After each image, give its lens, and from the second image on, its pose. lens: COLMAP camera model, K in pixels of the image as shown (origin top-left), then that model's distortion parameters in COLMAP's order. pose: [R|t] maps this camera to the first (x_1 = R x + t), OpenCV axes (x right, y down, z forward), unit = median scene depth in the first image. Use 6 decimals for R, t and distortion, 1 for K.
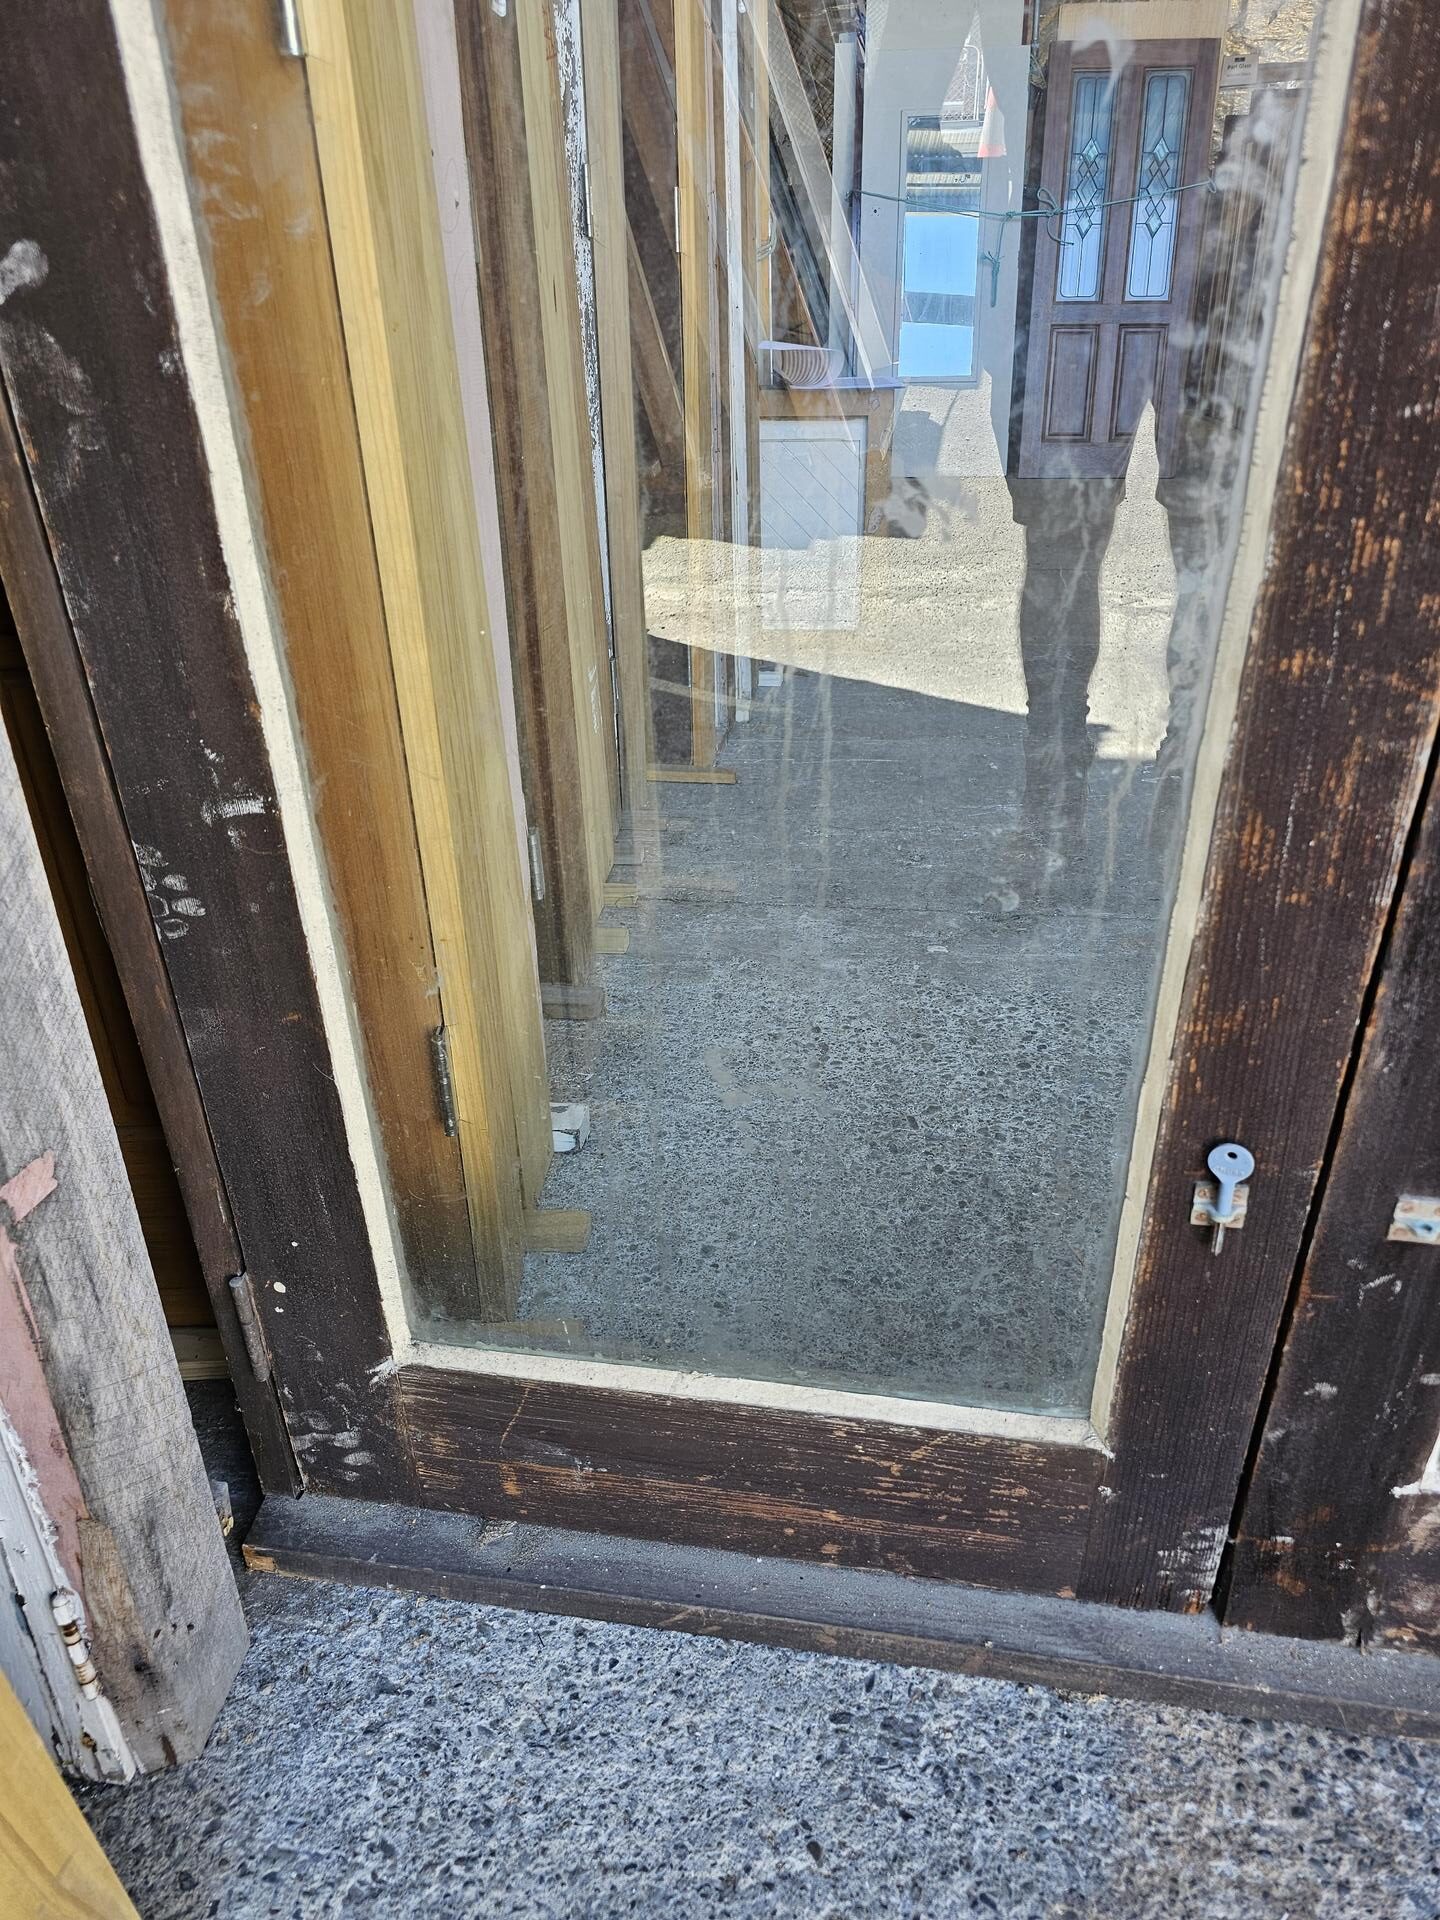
lens RADIAL K [[1278.6, 0, 727.6], [0, 1278.6, 971.8], [0, 0, 1]] dist [0.054477, -0.051501]
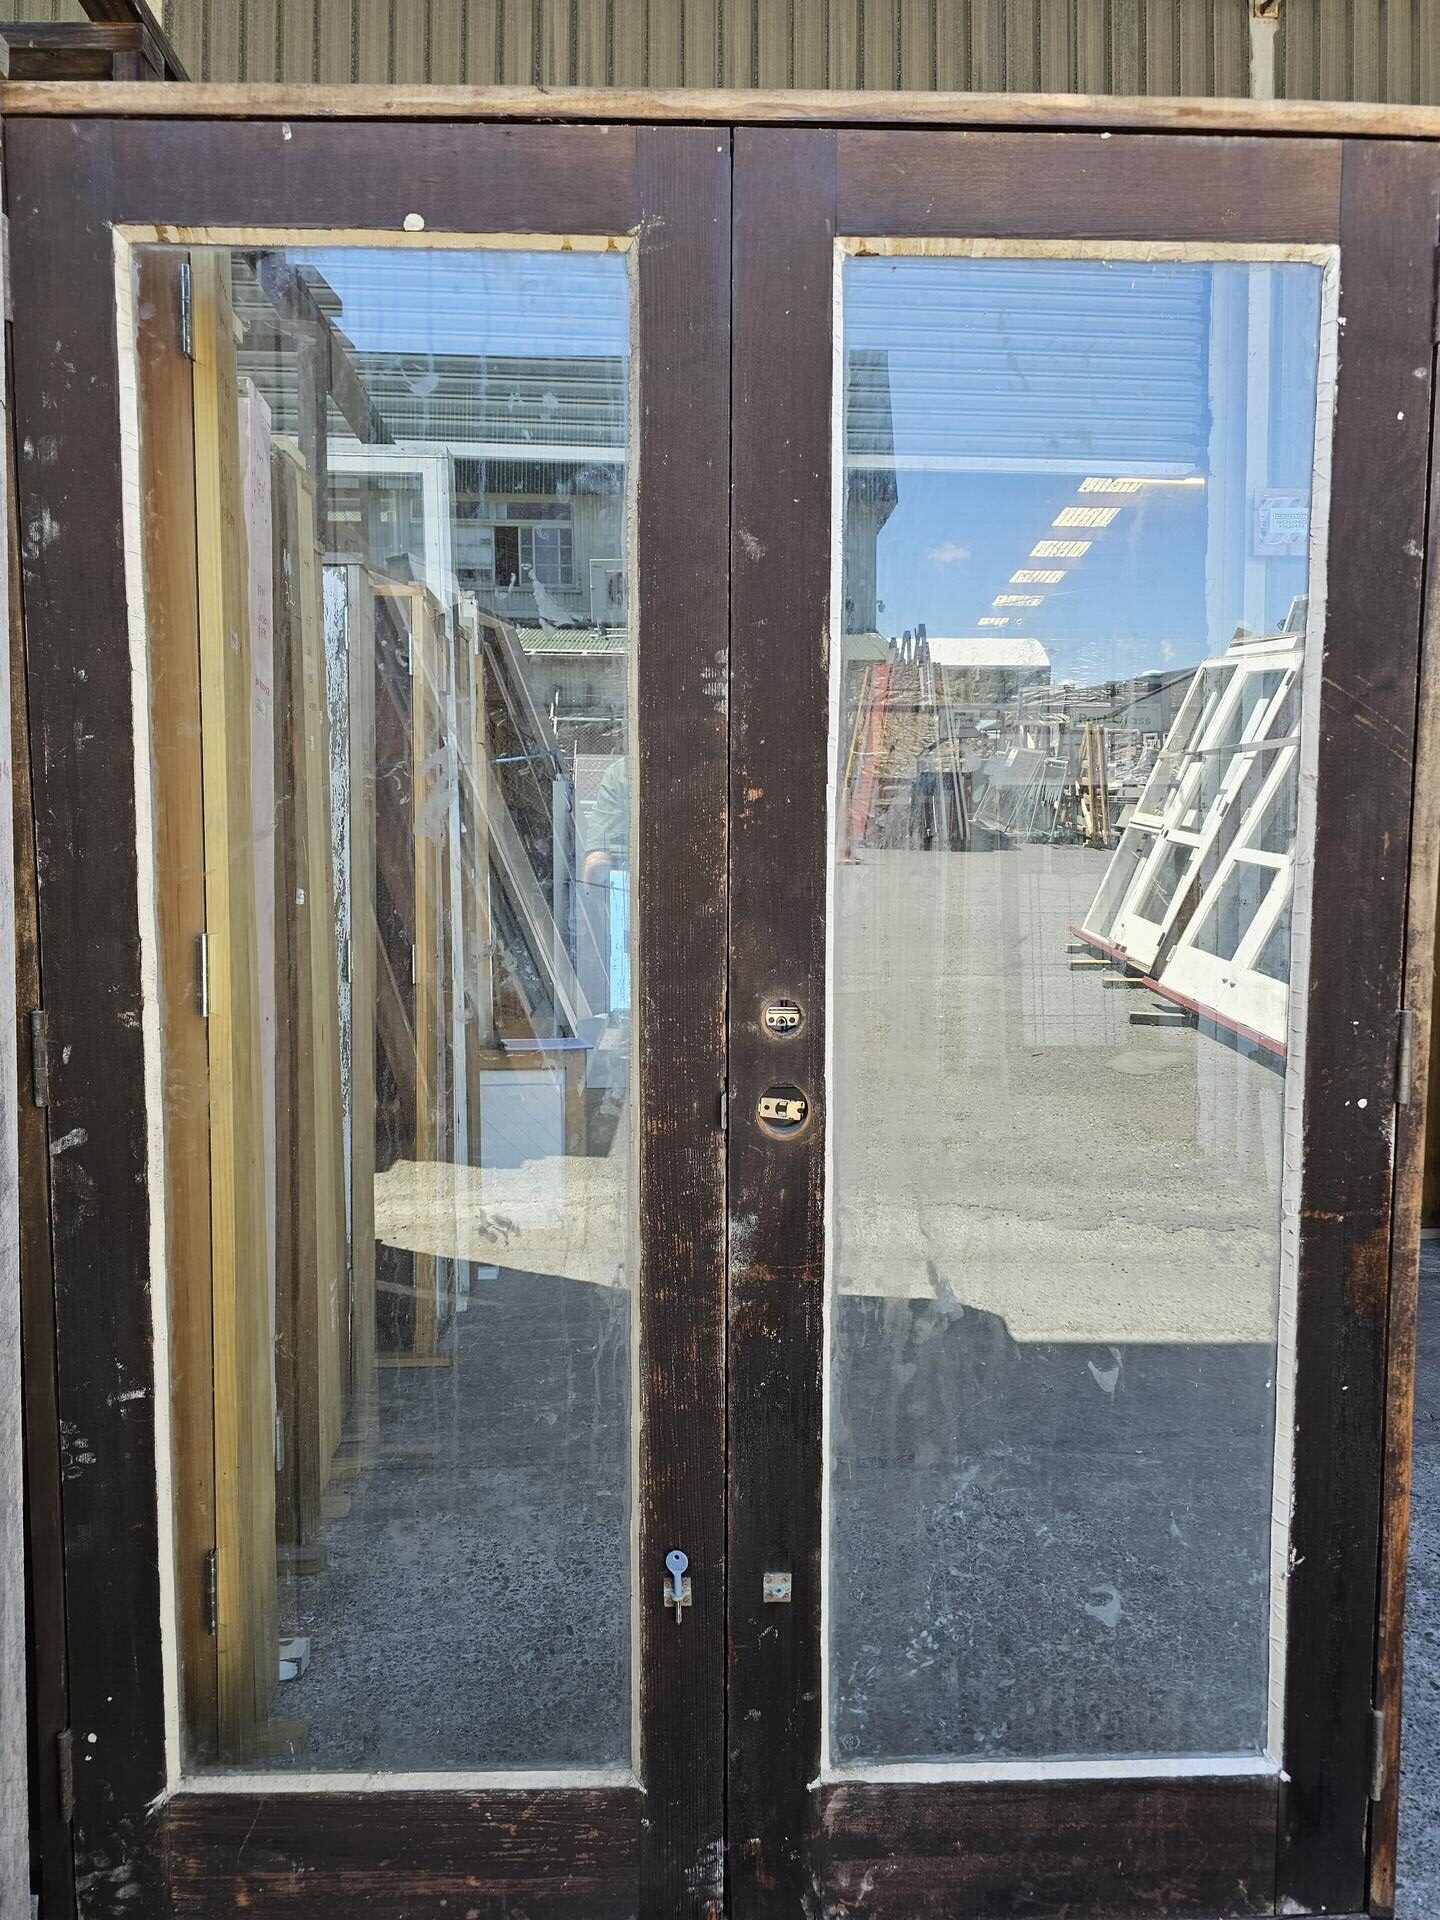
lens RADIAL K [[1268.7, 0, 722.1], [0, 1268.7, 952.4], [0, 0, 1]] dist [0.051094, -0.049969]
pose [[0.981723, 0.006860, 0.190194, 0.074384], [0.077603, 0.898068, -0.432956, 0.126818], [-0.173777, 0.439802, 0.881122, -0.805730]]
